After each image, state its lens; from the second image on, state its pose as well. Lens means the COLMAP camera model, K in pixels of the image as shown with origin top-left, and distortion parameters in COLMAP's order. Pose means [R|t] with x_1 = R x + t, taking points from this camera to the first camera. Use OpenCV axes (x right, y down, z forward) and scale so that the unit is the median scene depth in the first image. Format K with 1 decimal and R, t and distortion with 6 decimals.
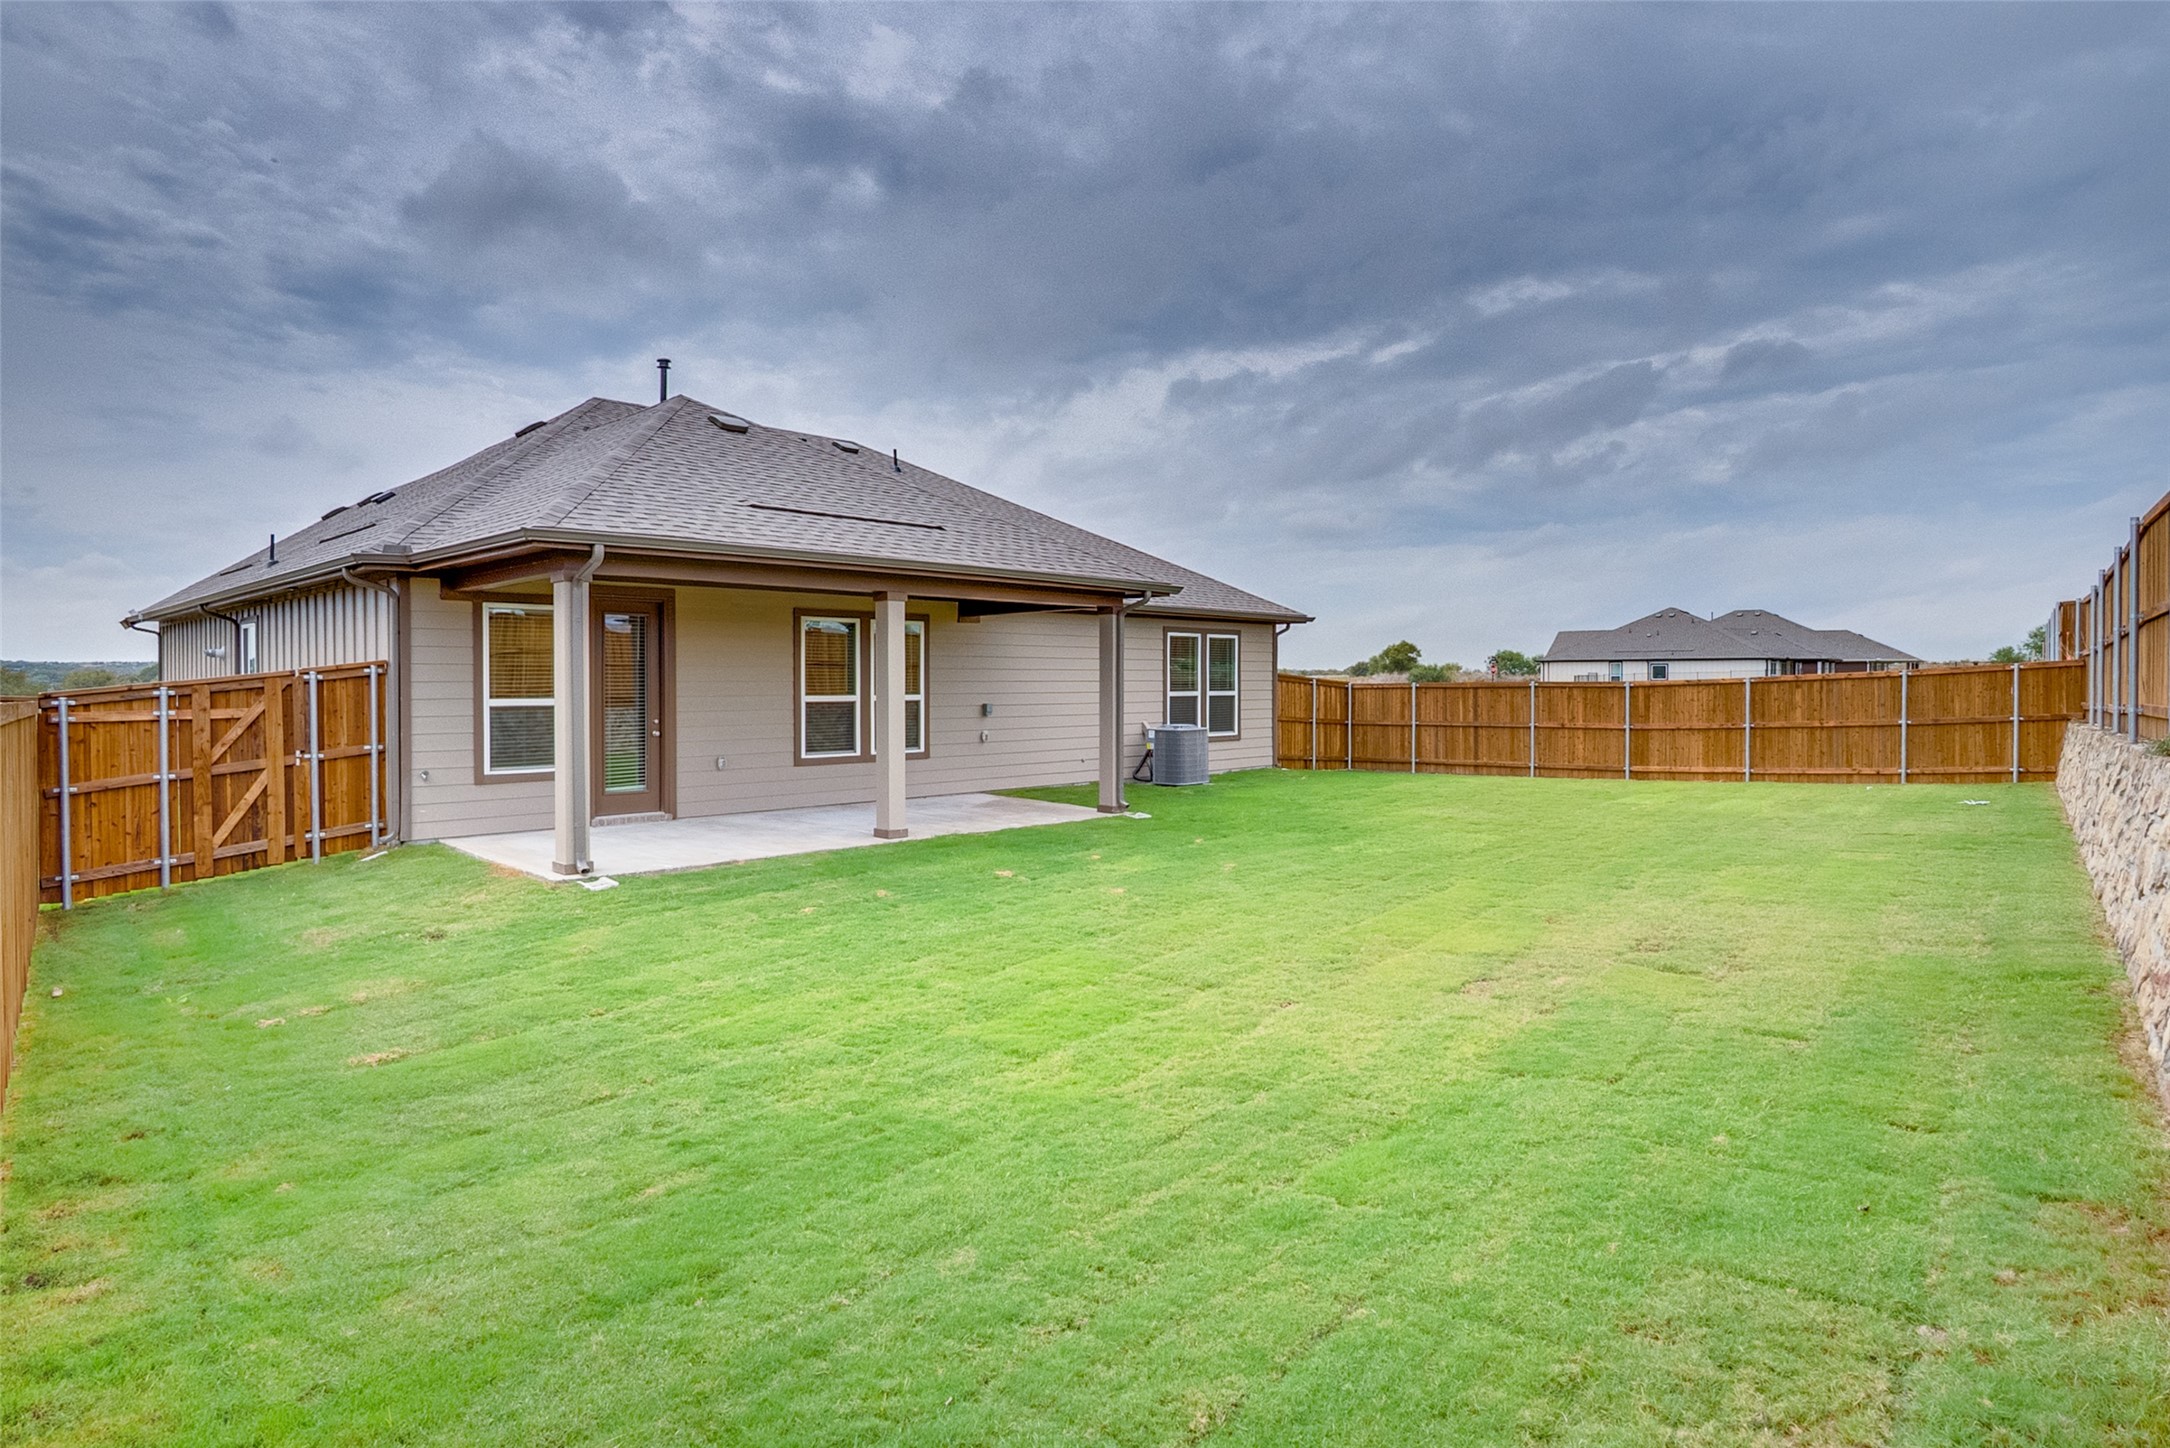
lens RADIAL K [[1177.1, 0, 1085.0], [0, 1177.1, 724.0], [0, 0, 1]] dist [-0.018661, 0.002628]
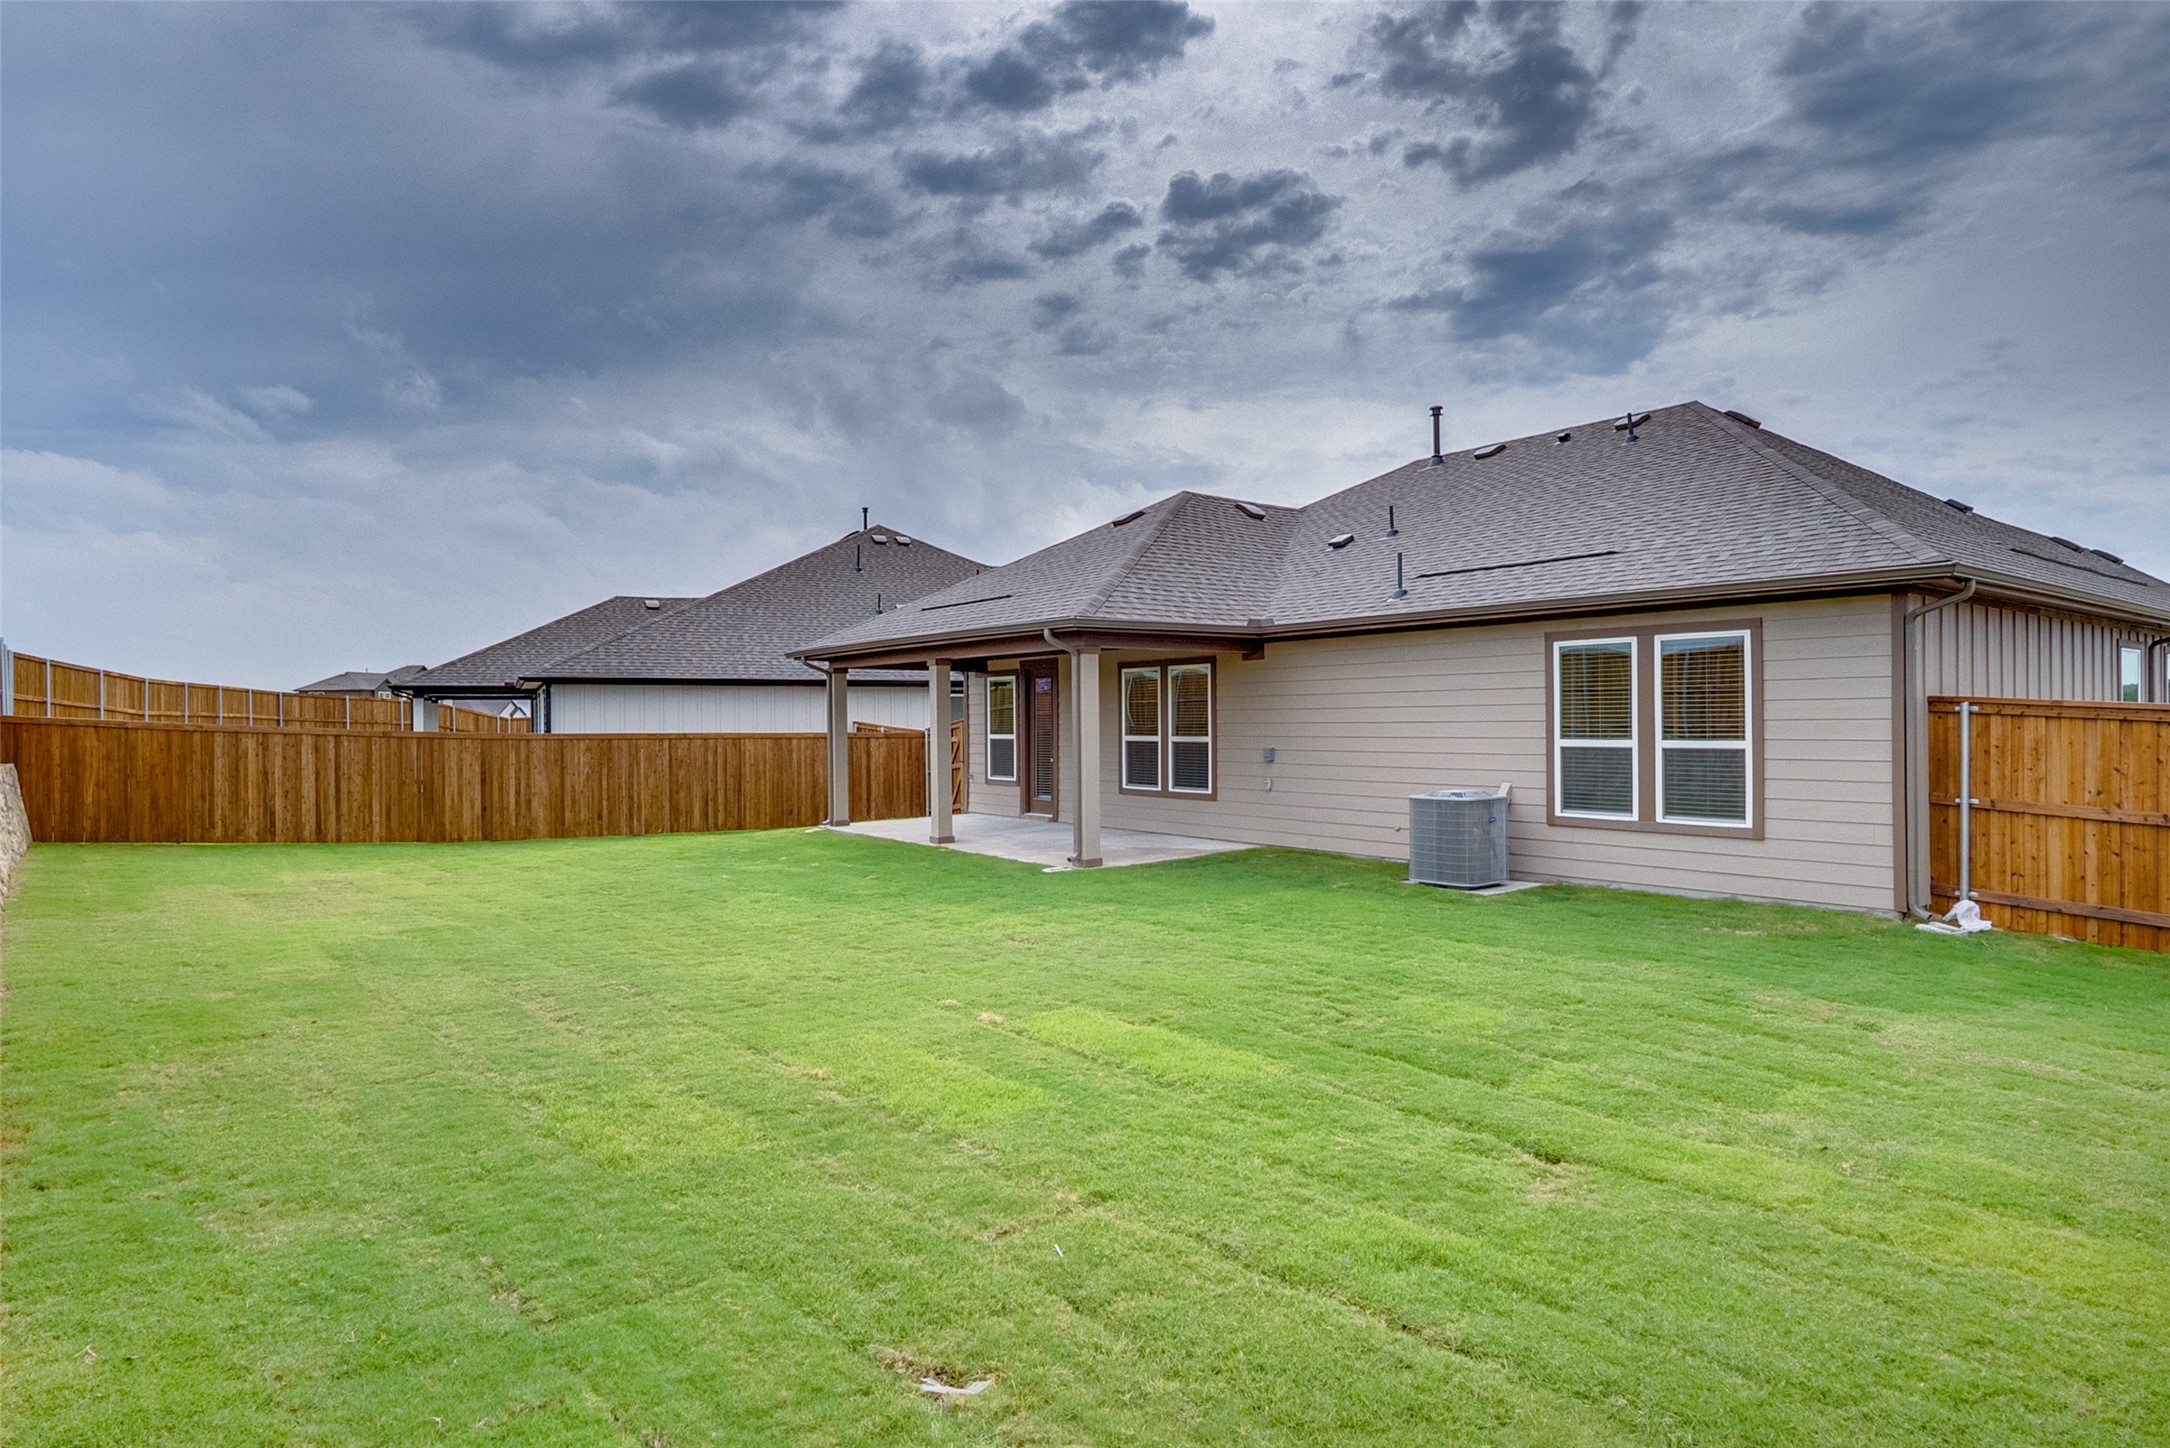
lens RADIAL K [[1177.1, 0, 1085.0], [0, 1177.1, 724.0], [0, 0, 1]] dist [-0.018661, 0.002628]
pose [[-0.110267, 0.001147, -0.993901, 0.856101], [-0.033486, 0.999427, 0.004868, -0.036887], [0.993338, 0.033818, -0.110166, 1.007569]]
